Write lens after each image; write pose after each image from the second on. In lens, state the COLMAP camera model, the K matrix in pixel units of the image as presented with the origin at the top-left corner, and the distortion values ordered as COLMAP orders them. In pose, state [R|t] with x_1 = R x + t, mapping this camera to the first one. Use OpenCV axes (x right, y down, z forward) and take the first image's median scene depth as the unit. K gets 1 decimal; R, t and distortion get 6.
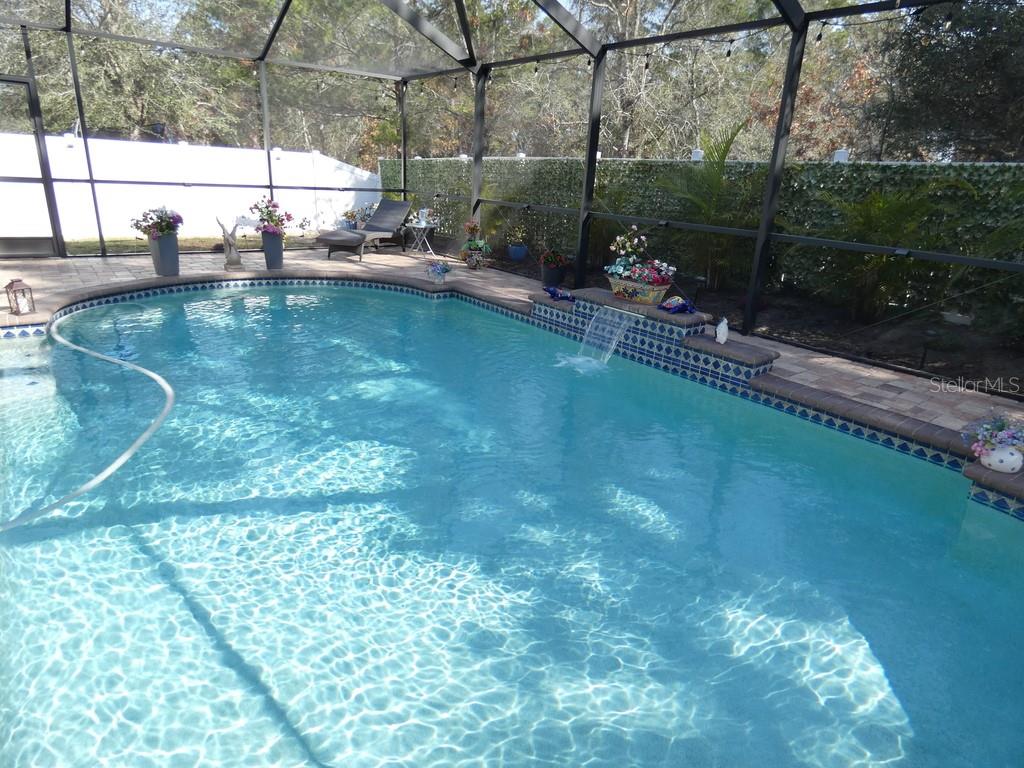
lens RADIAL K [[603.5, 0, 519.3], [0, 603.5, 381.8], [0, 0, 1]] dist [-0.001766, -0.009721]
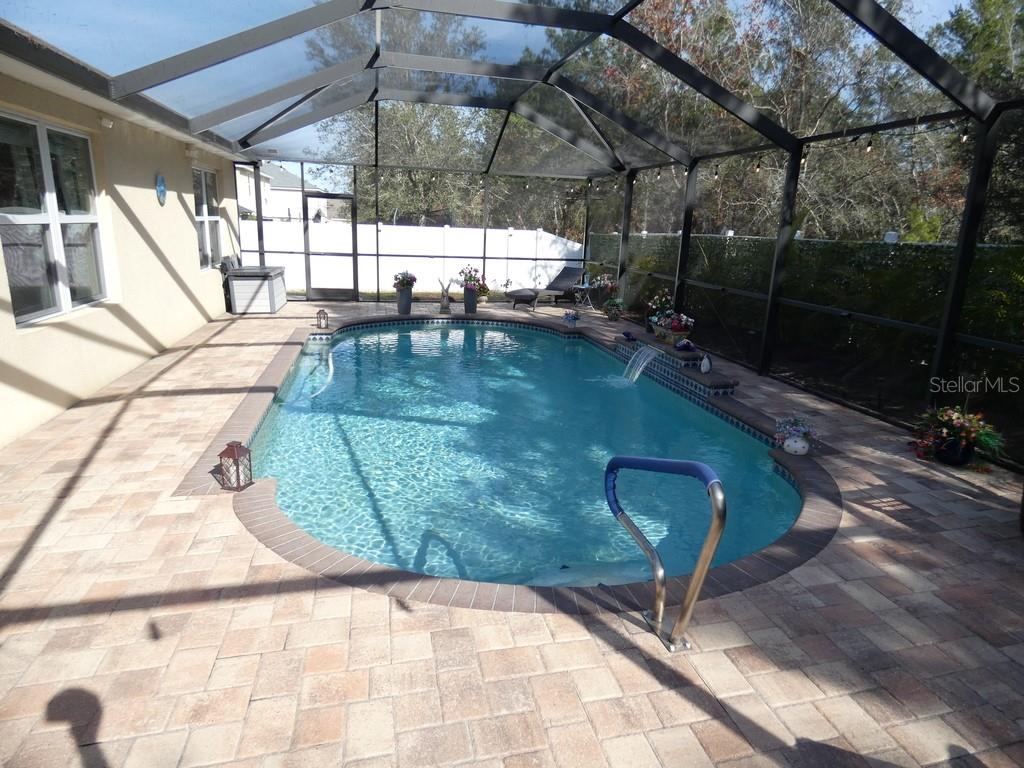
lens RADIAL K [[603.5, 0, 512.6], [0, 603.5, 375.3], [0, 0, 1]] dist [-0.001766, -0.009721]
pose [[0.901790, 0.081771, -0.424367, 0.412090], [-0.128373, 0.988300, -0.082361, 0.087246], [0.412667, 0.128749, 0.901737, -0.330893]]
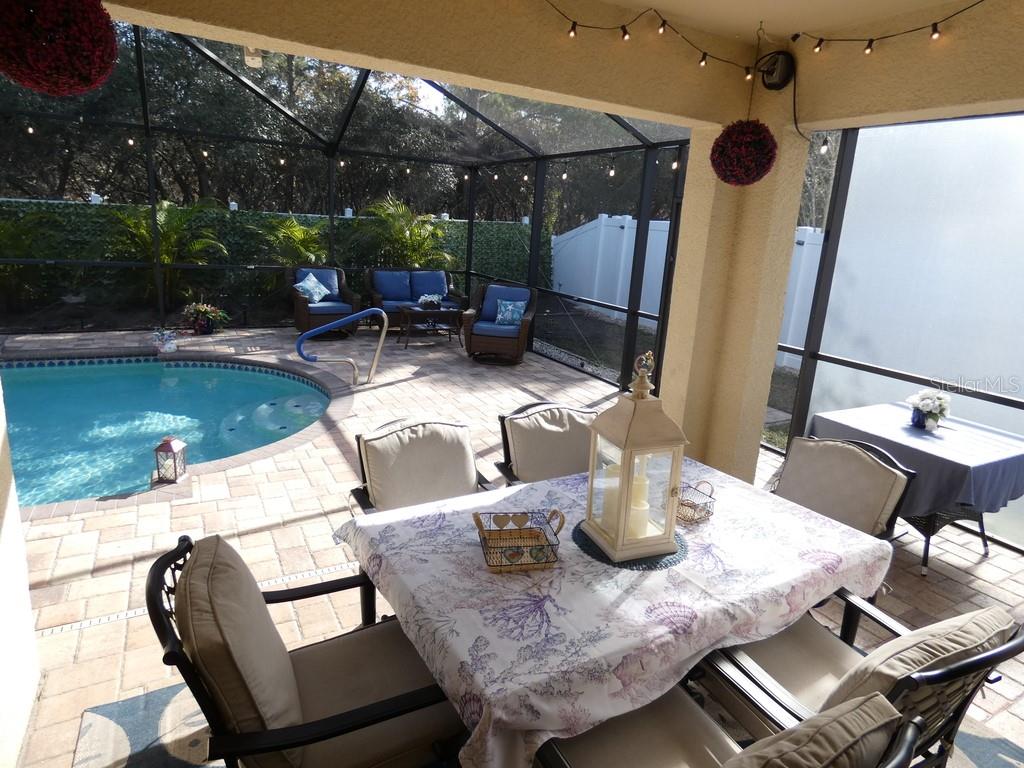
lens RADIAL K [[603.5, 0, 530.5], [0, 603.5, 384.3], [0, 0, 1]] dist [-0.001766, -0.009721]
pose [[0.136996, -0.282948, 0.949301, -0.638408], [0.260383, 0.934922, 0.241086, 0.034194], [-0.955737, 0.214154, 0.201756, -0.393357]]
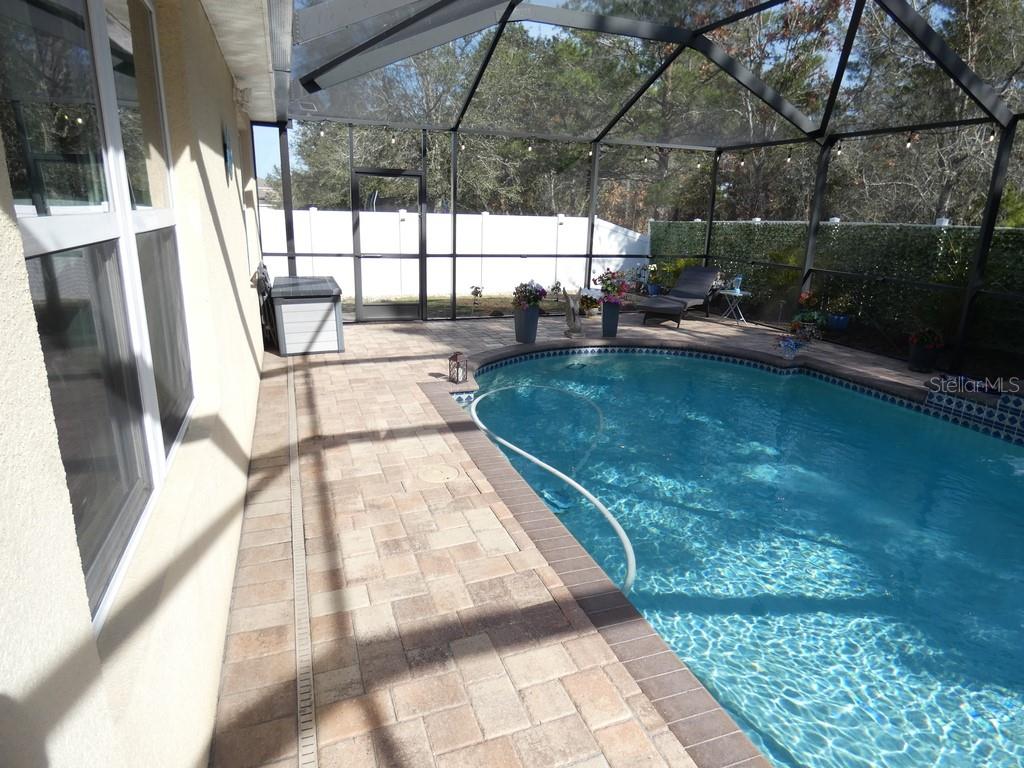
lens RADIAL K [[603.5, 0, 517.6], [0, 603.5, 381.3], [0, 0, 1]] dist [-0.001766, -0.009721]
pose [[0.953335, 0.052816, -0.297258, -0.317636], [-0.074569, 0.995267, -0.062315, -0.042153], [0.292560, 0.081573, 0.952761, -0.057827]]
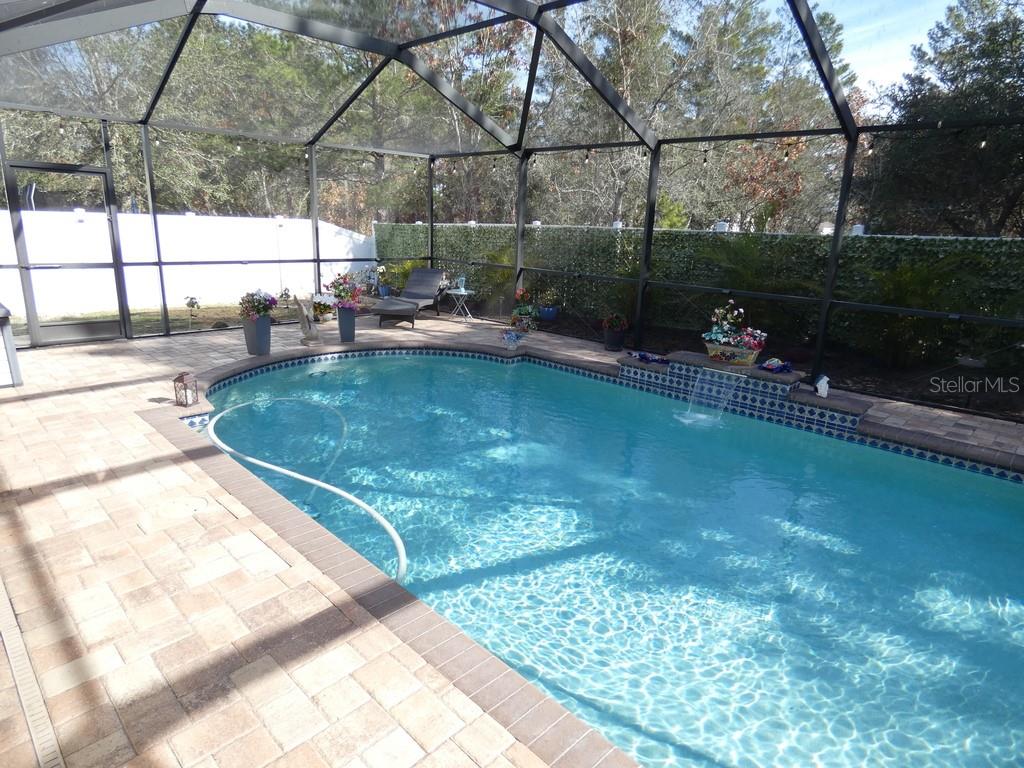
lens RADIAL K [[603.5, 0, 517.2], [0, 603.5, 385.3], [0, 0, 1]] dist [-0.001766, -0.009721]
pose [[0.991042, -0.054440, 0.121948, -0.323066], [0.061653, 0.996516, -0.056174, -0.044138], [-0.118465, 0.063189, 0.990946, -0.094623]]
